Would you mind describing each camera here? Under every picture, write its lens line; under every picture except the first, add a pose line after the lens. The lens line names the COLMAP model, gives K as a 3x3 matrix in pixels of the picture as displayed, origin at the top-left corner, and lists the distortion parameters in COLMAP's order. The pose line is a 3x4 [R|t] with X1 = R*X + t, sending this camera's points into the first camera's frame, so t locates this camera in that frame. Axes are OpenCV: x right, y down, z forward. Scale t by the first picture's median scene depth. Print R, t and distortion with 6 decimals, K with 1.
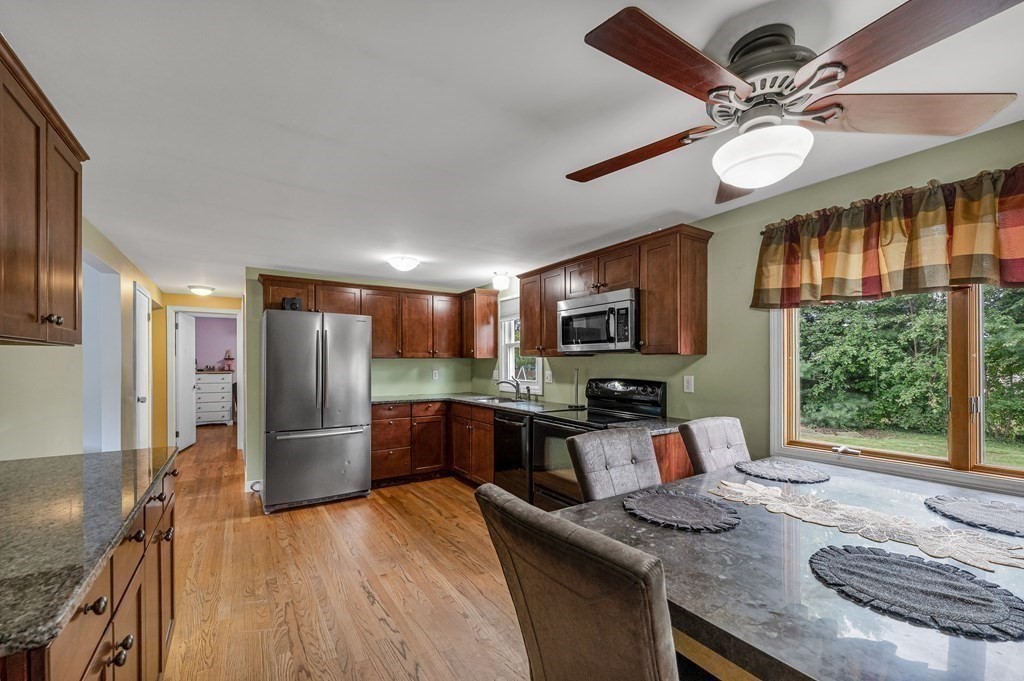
lens RADIAL K [[396.5, 0, 499.9], [0, 396.5, 361.4], [0, 0, 1]] dist [0.000350, 0.000030]
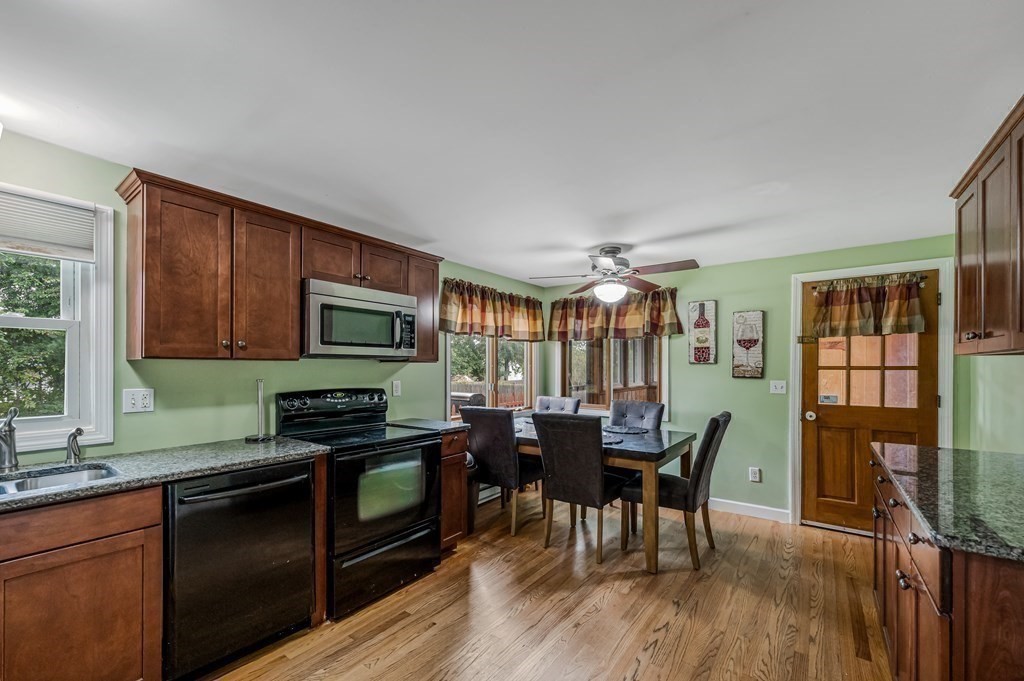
lens RADIAL K [[414.0, 0, 495.2], [0, 414.0, 367.8], [0, 0, 1]] dist [0.000369, 0.000112]
pose [[-0.314638, -0.000938, 0.949211, -0.725568], [-0.001605, 0.999999, 0.000456, -0.002032], [-0.949210, -0.001380, -0.314639, 1.094821]]
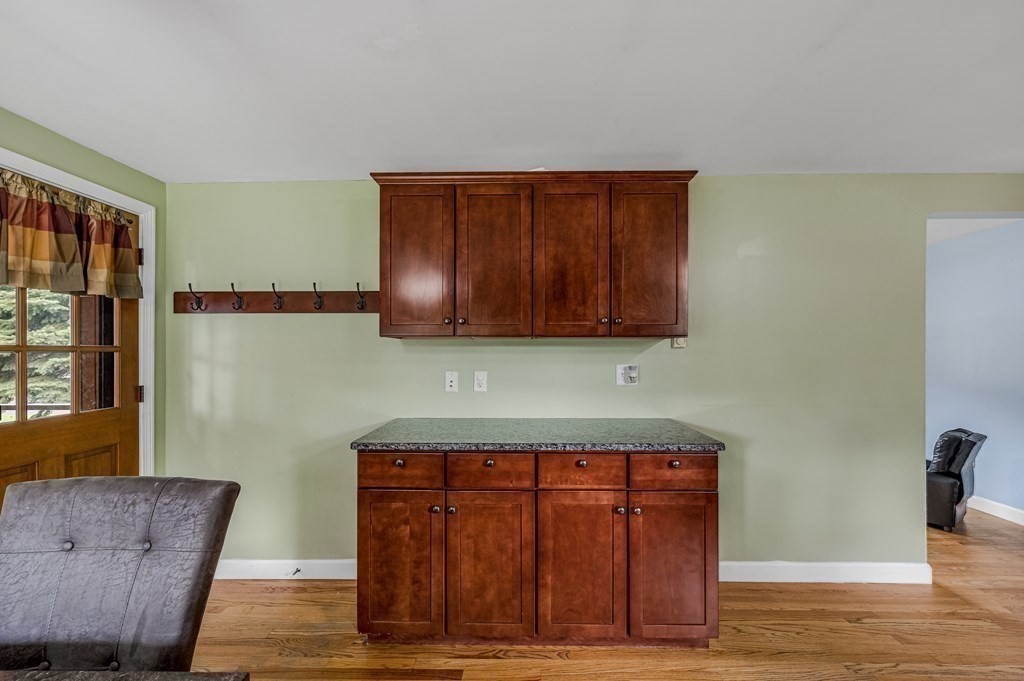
lens RADIAL K [[416.4, 0, 513.0], [0, 416.4, 350.3], [0, 0, 1]] dist [0.000254, 0.000074]
pose [[-0.564468, -0.001508, -0.825453, 0.121254], [0.000427, 0.999998, -0.002118, 0.001207], [0.825455, -0.001548, -0.564466, 0.741807]]
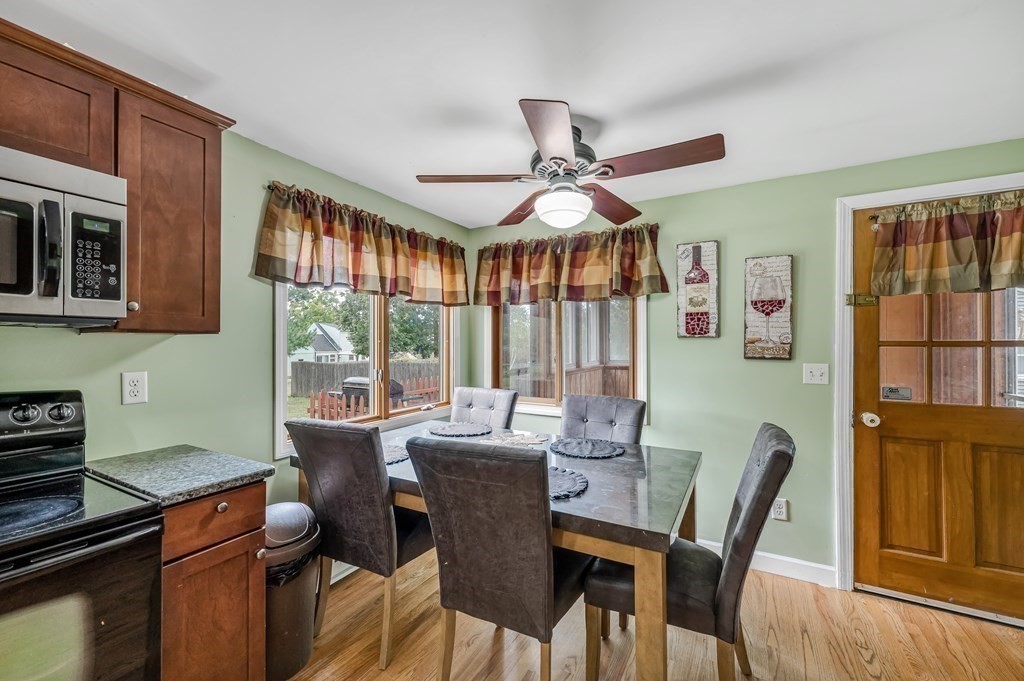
lens RADIAL K [[413.0, 0, 512.0], [0, 413.0, 340.5], [0, 0, 1]] dist [0.000357, 0.000125]
pose [[-0.461339, 0.007942, 0.887188, -0.264794], [-0.000095, 0.999959, -0.009000, -0.001944], [-0.887224, -0.004236, -0.461320, 0.795189]]
